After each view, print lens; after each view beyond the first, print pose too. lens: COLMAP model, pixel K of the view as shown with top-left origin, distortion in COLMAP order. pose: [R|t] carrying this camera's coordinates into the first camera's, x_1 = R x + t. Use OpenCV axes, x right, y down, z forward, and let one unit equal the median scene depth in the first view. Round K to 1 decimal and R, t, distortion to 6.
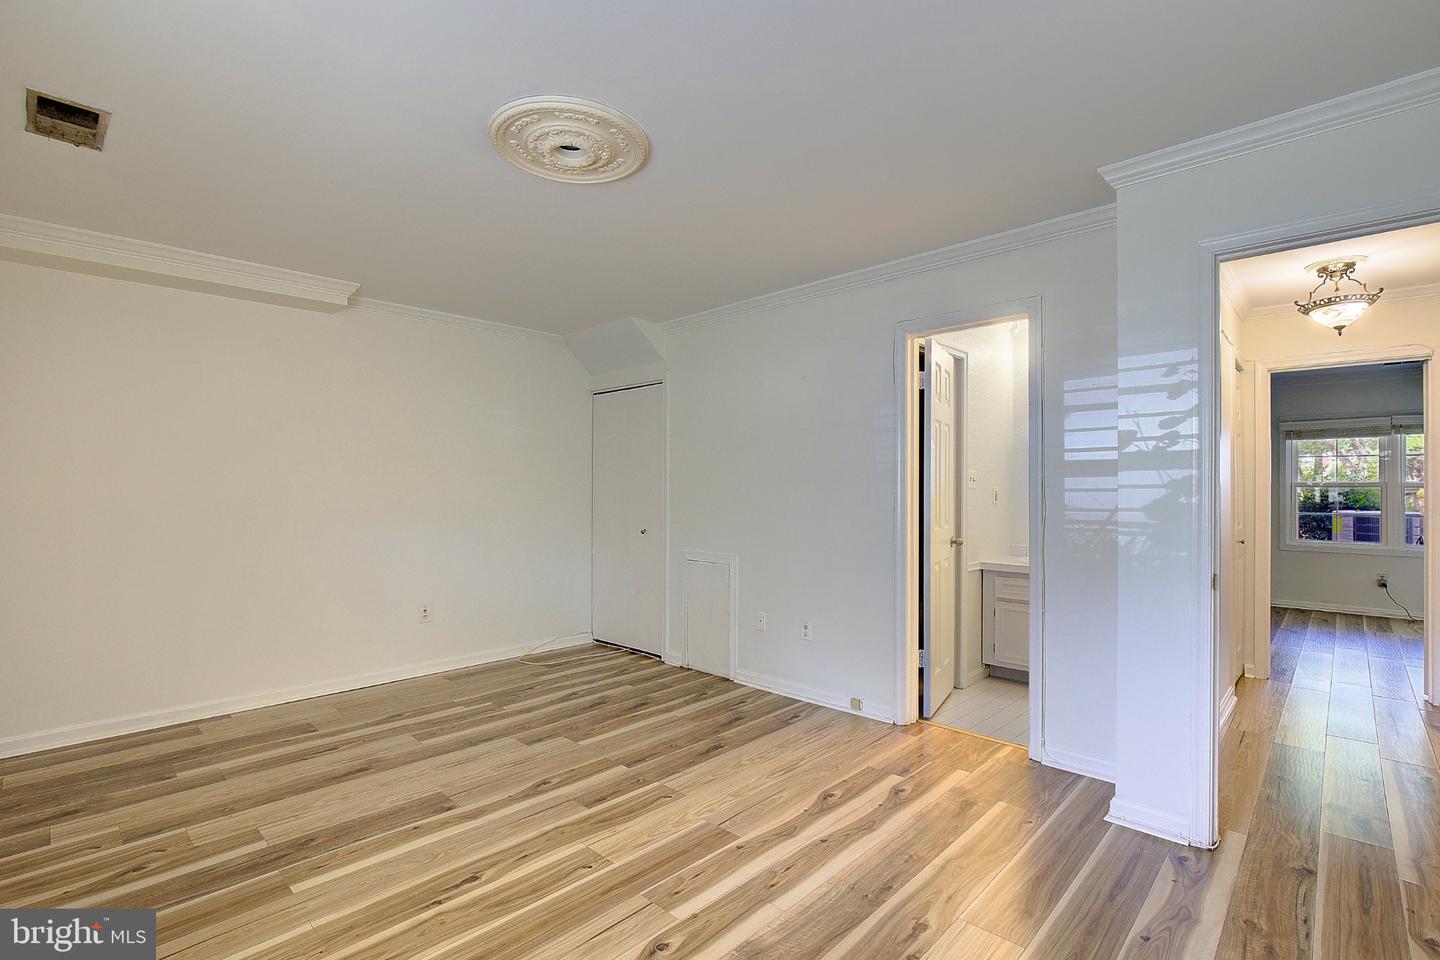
lens RADIAL K [[661.4, 0, 728.3], [0, 661.4, 487.5], [0, 0, 1]] dist [-0.018387, 0.001362]
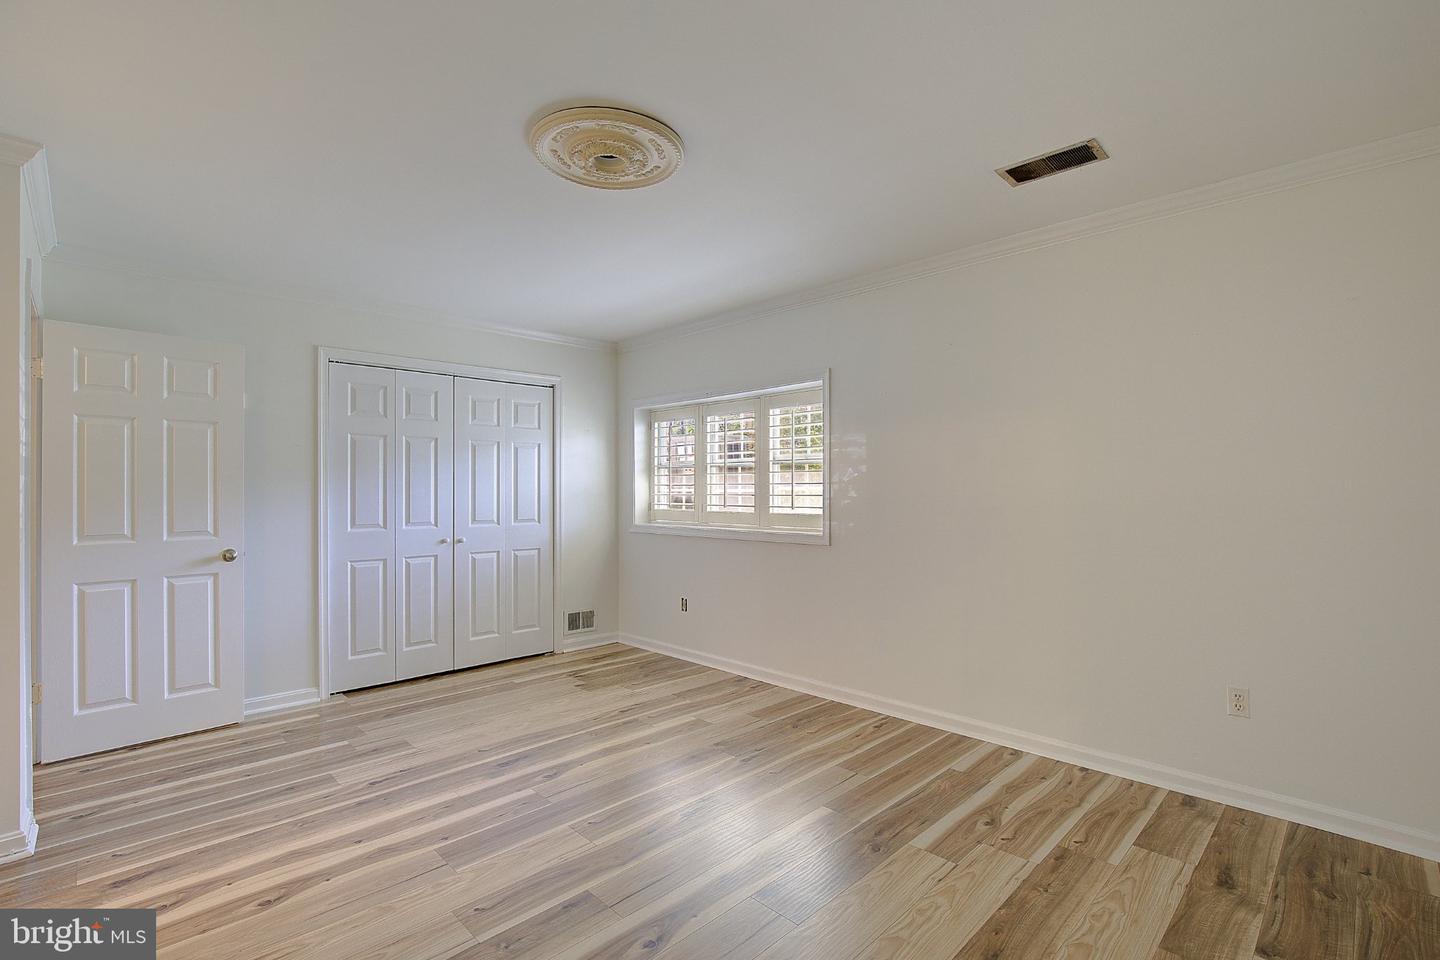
lens RADIAL K [[668.5, 0, 734.4], [0, 668.5, 484.4], [0, 0, 1]] dist [-0.016270, 0.001306]
pose [[-0.999674, 0.005295, 0.024964, -0.374573], [0.005054, 0.999940, -0.009706, 0.003566], [-0.025014, -0.009577, -0.999641, 1.636960]]
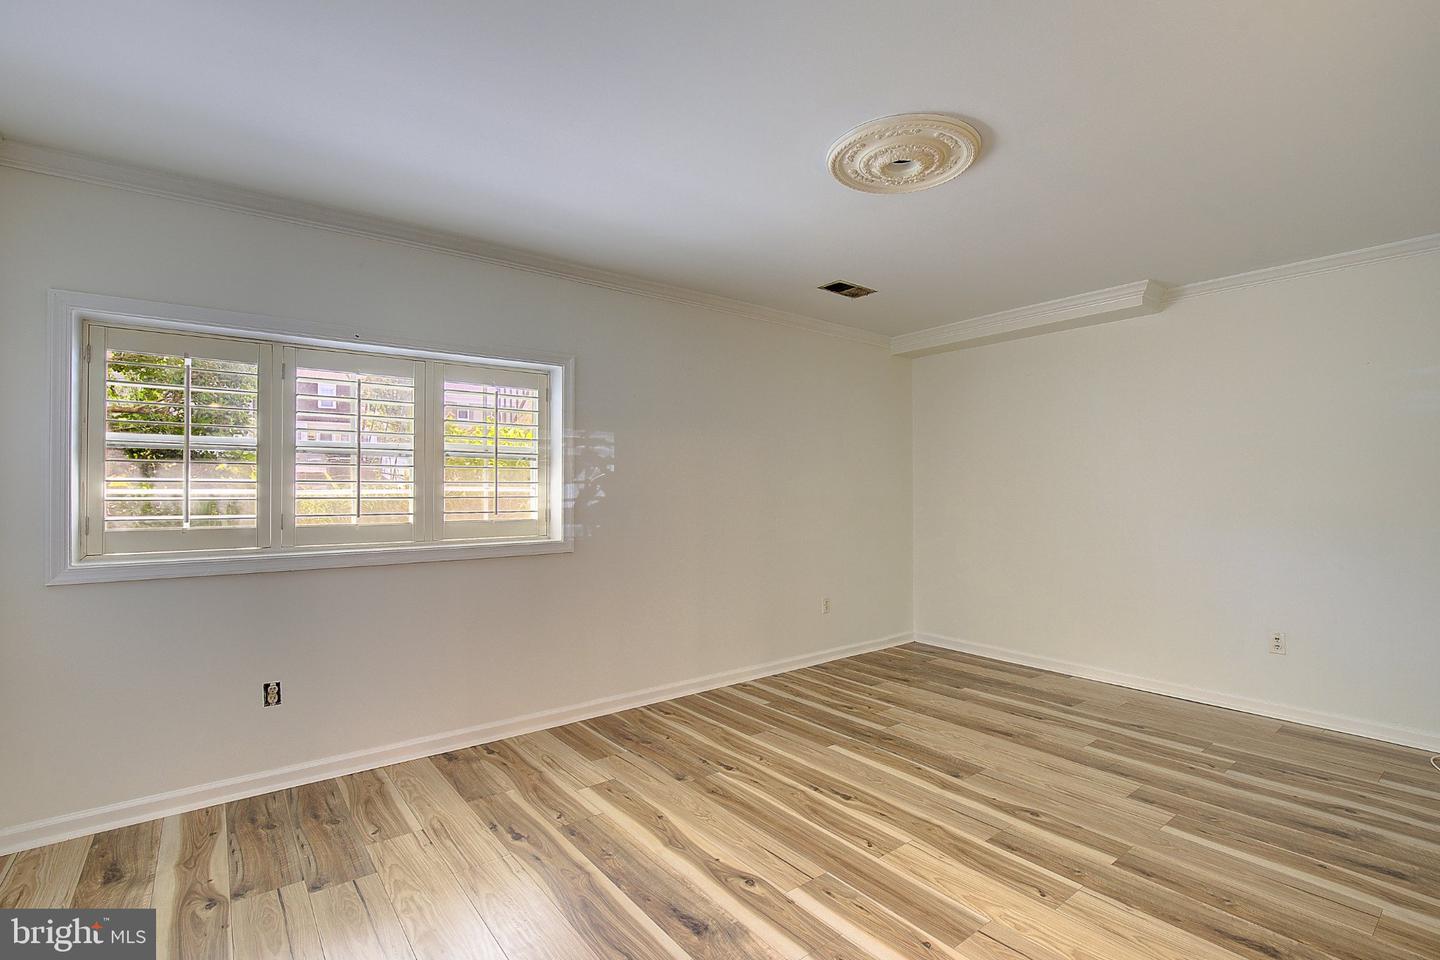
lens RADIAL K [[669.9, 0, 741.3], [0, 669.9, 479.4], [0, 0, 1]] dist [-0.021904, 0.000807]
pose [[-0.131430, -0.010360, -0.991271, 0.677457], [0.003148, 0.999936, -0.010868, -0.003162], [0.991320, -0.004549, -0.131389, 0.714411]]
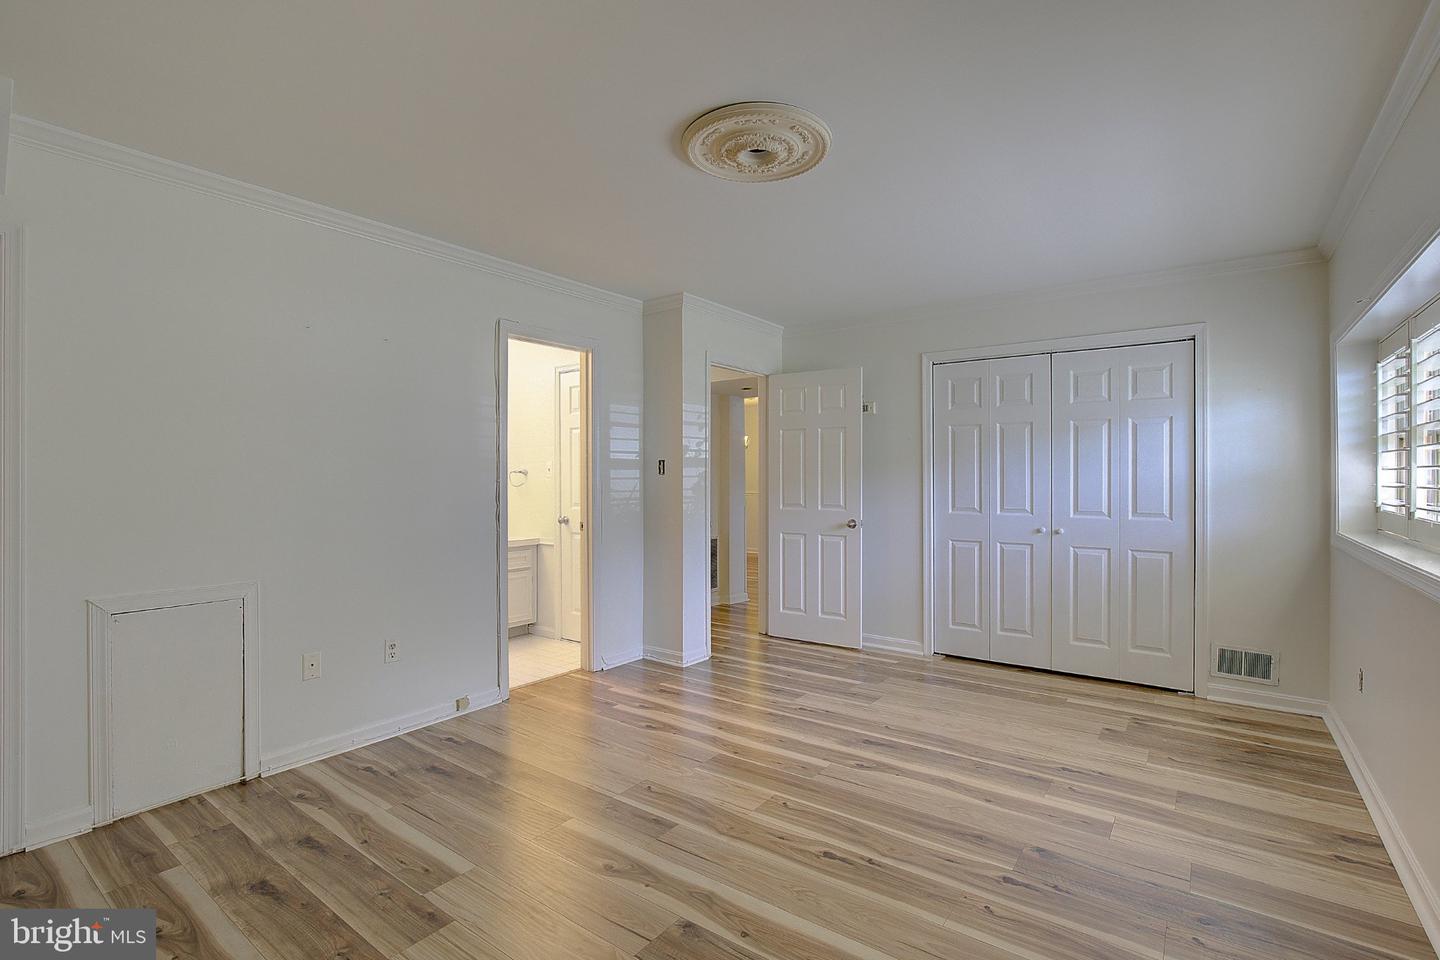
lens RADIAL K [[665.9, 0, 731.6], [0, 665.9, 481.4], [0, 0, 1]] dist [-0.019891, 0.000474]
pose [[-0.126148, -0.007338, 0.991984, -1.035171], [-0.001561, 0.999973, 0.007198, -0.000990], [-0.992010, -0.000641, -0.126156, 0.946110]]
